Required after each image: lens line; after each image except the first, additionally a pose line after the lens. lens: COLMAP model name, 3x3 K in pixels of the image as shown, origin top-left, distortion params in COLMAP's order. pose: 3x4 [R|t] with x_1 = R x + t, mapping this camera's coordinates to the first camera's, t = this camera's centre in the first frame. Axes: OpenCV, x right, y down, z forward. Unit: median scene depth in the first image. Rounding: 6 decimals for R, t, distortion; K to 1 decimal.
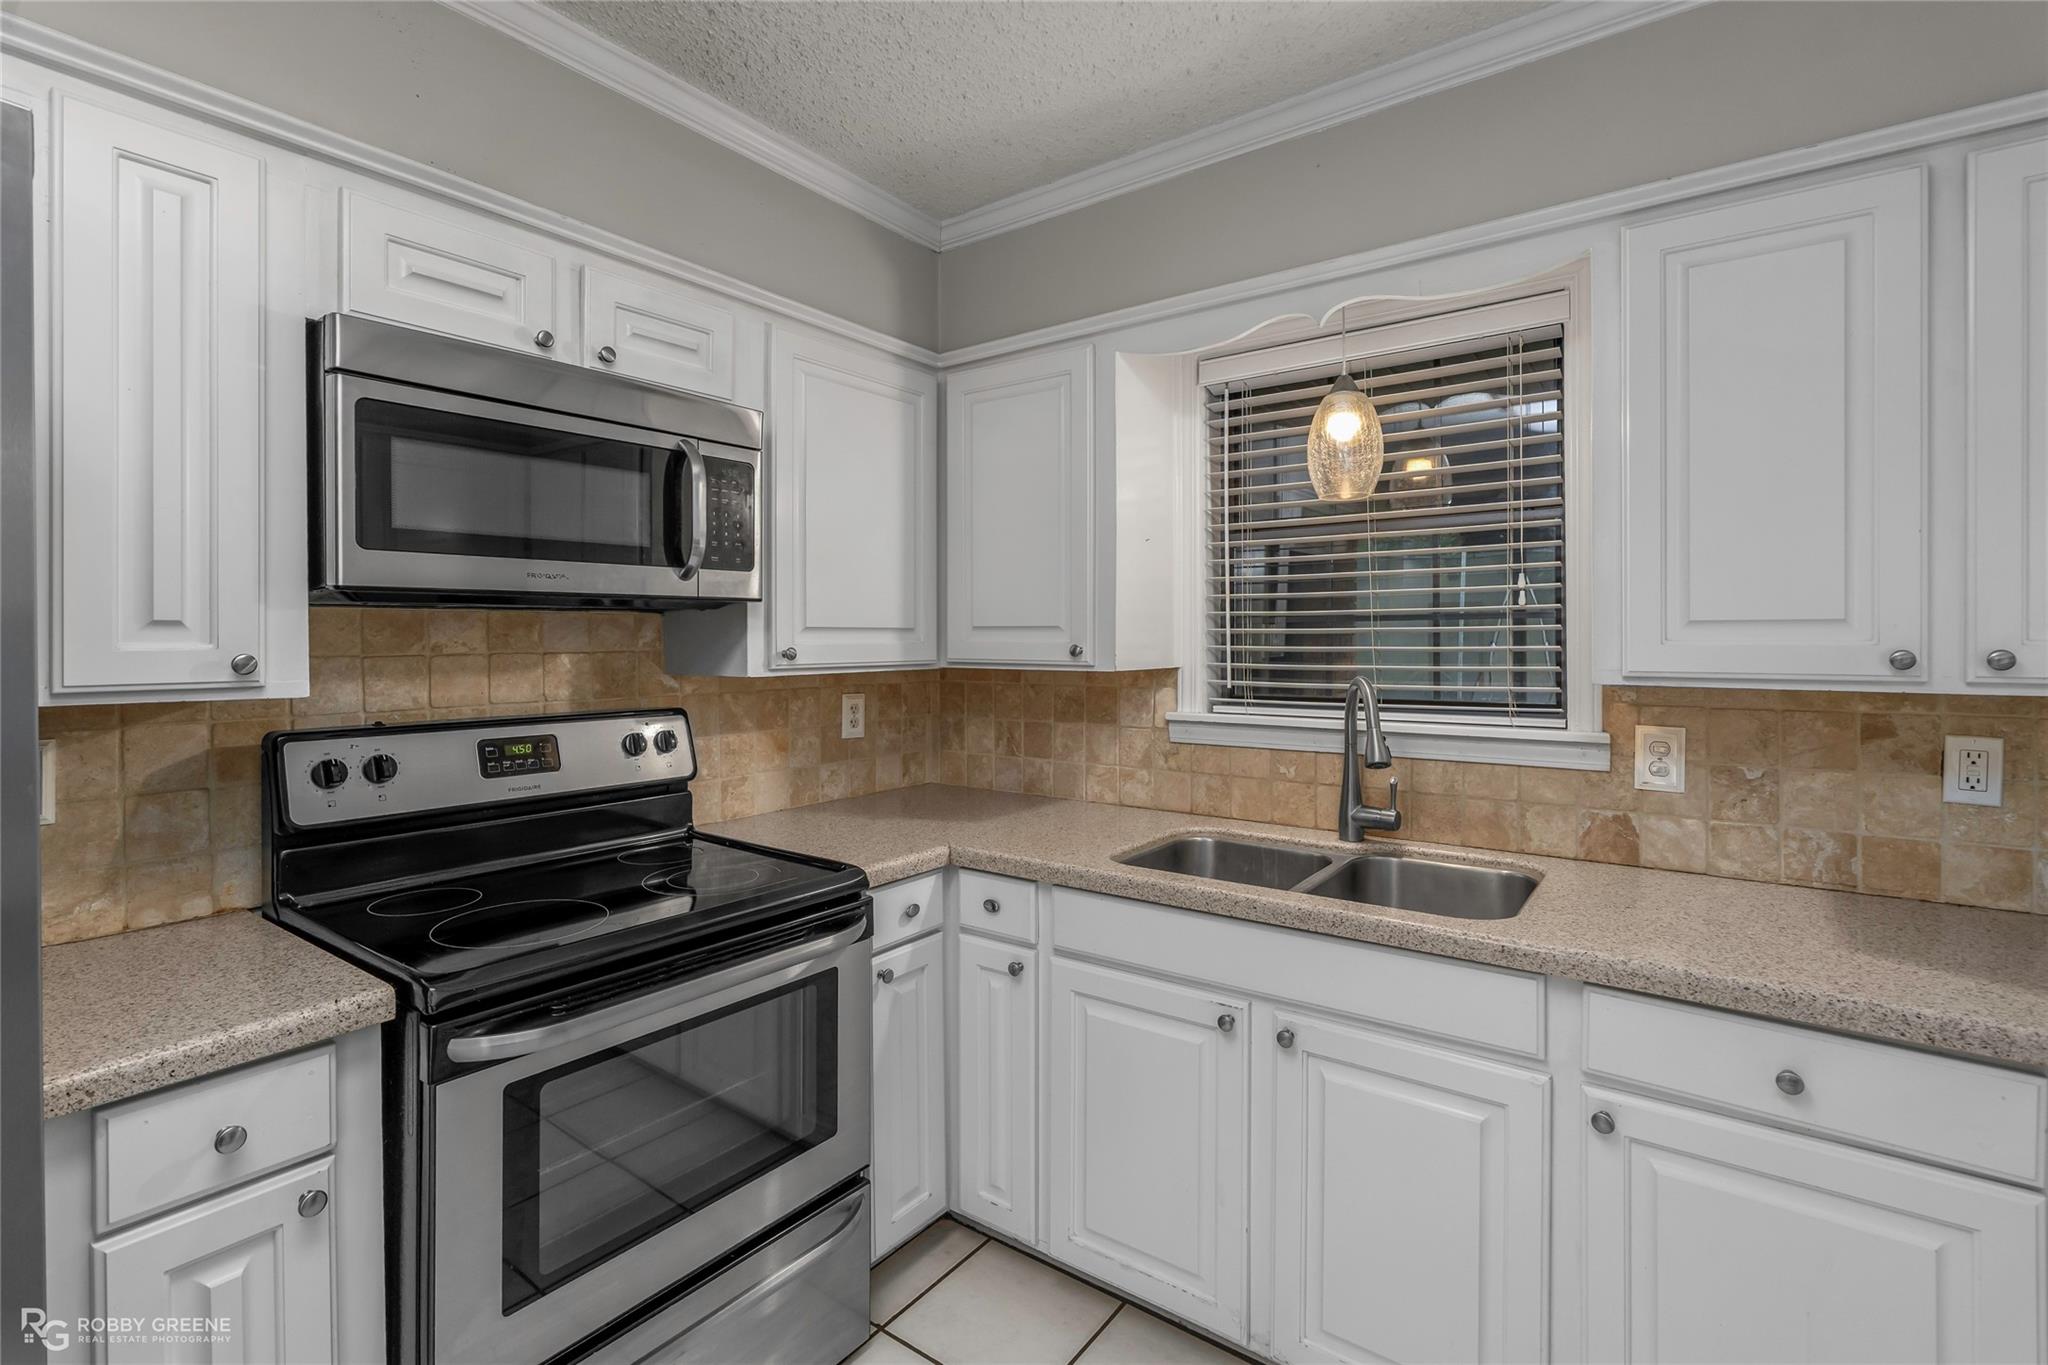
lens RADIAL K [[939.8, 0, 1023.6], [0, 939.8, 638.4], [0, 0, 1]] dist [-0.001796, 0.000867]
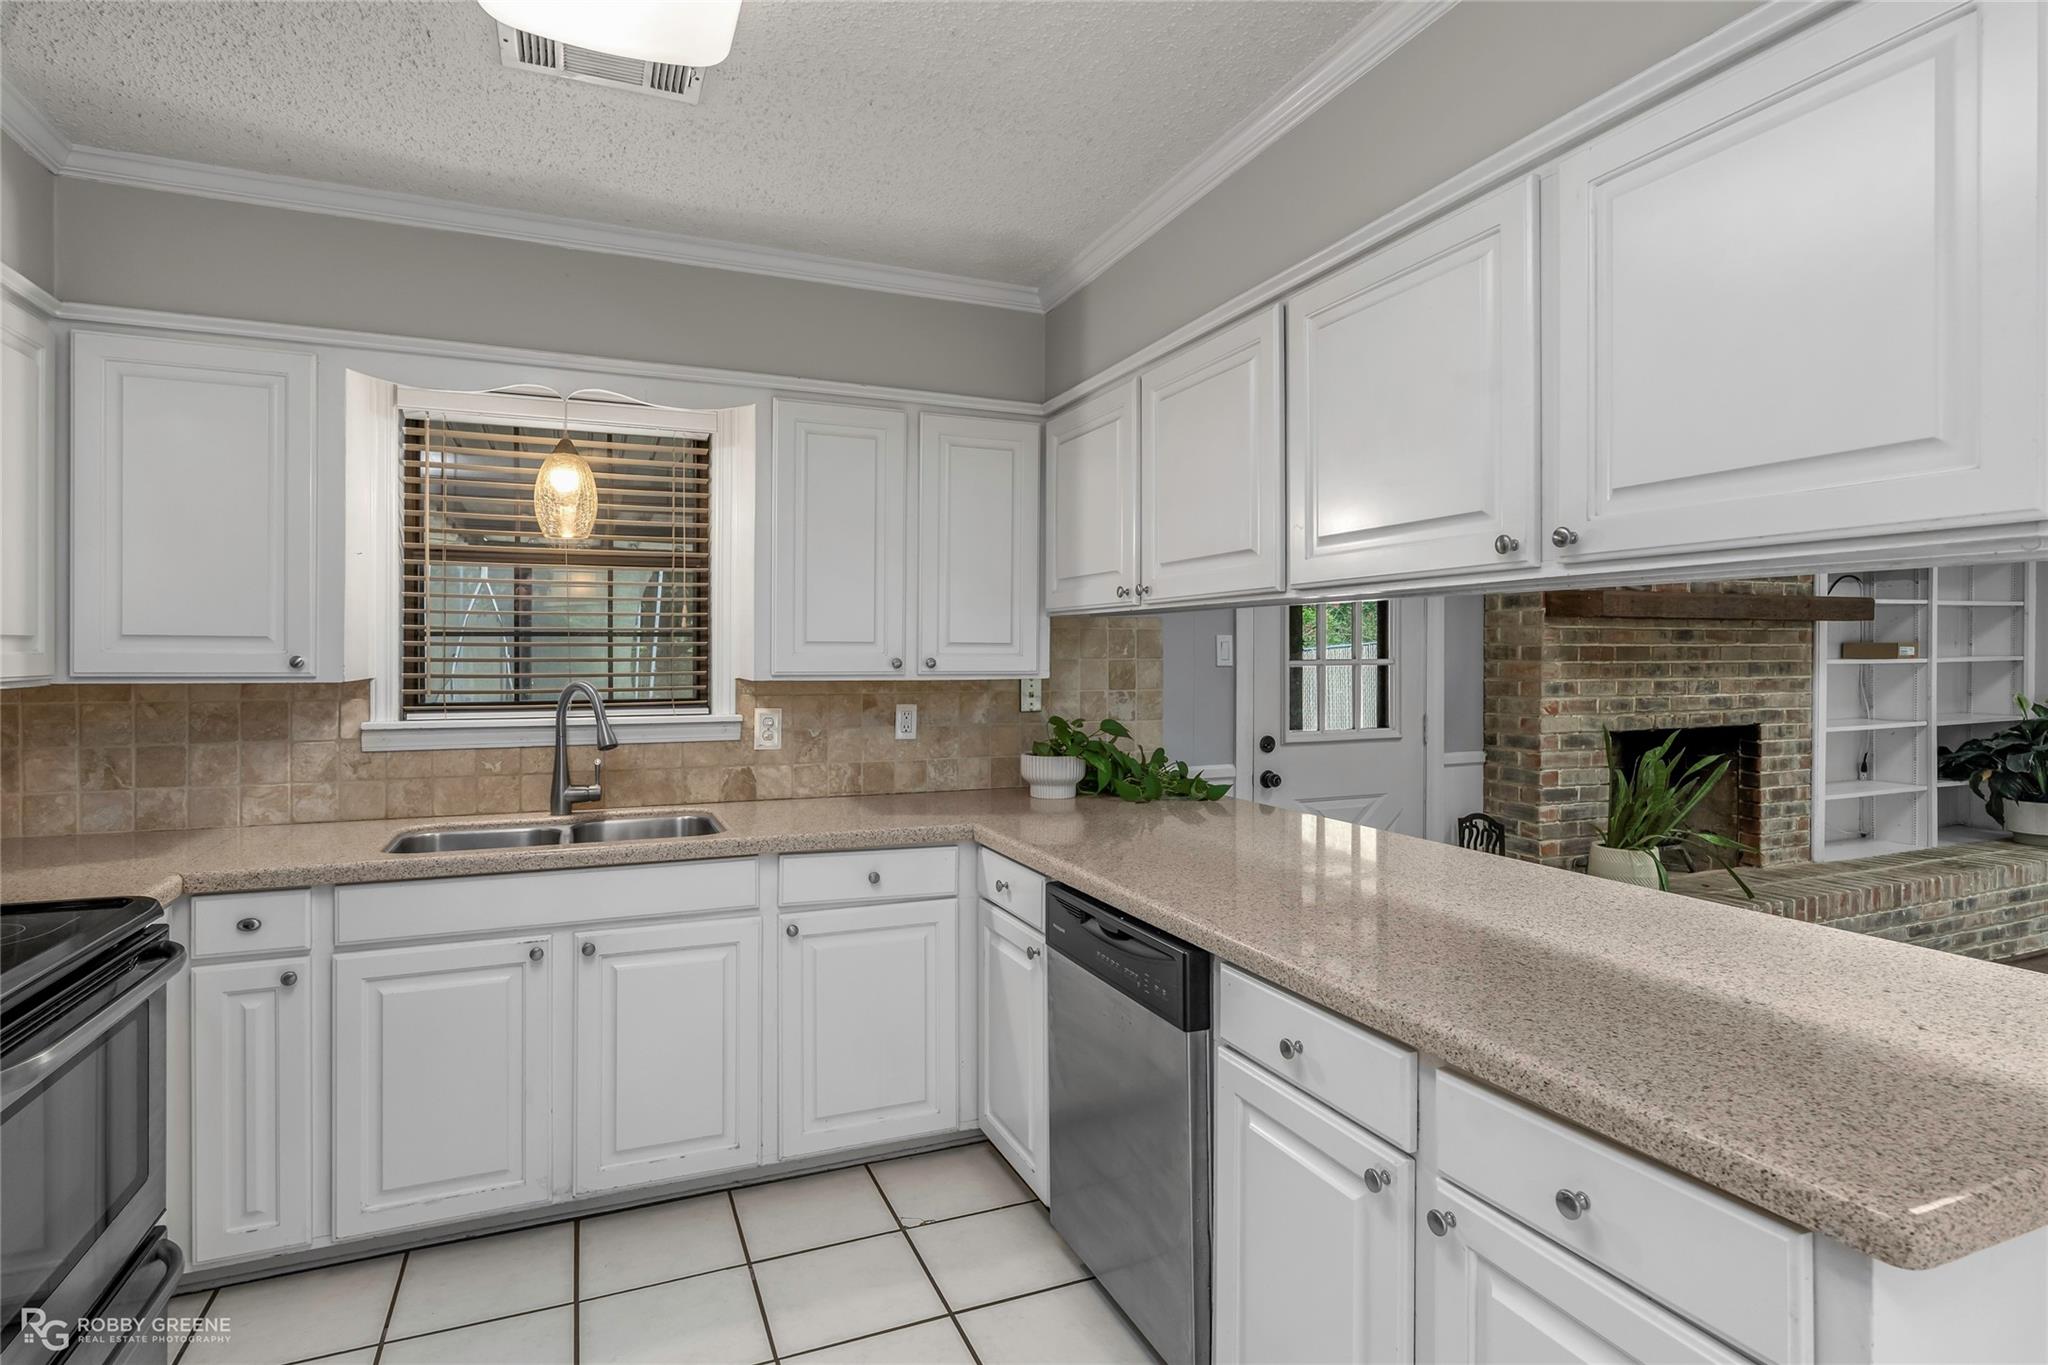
lens RADIAL K [[1064.7, 0, 1027.1], [0, 1064.7, 665.4], [0, 0, 1]] dist [0.004942, 0.000883]
pose [[0.514584, -0.007514, 0.857407, -0.551596], [-0.004040, 0.999929, 0.011188, 0.001019], [-0.857430, -0.009221, 0.514518, -0.247954]]
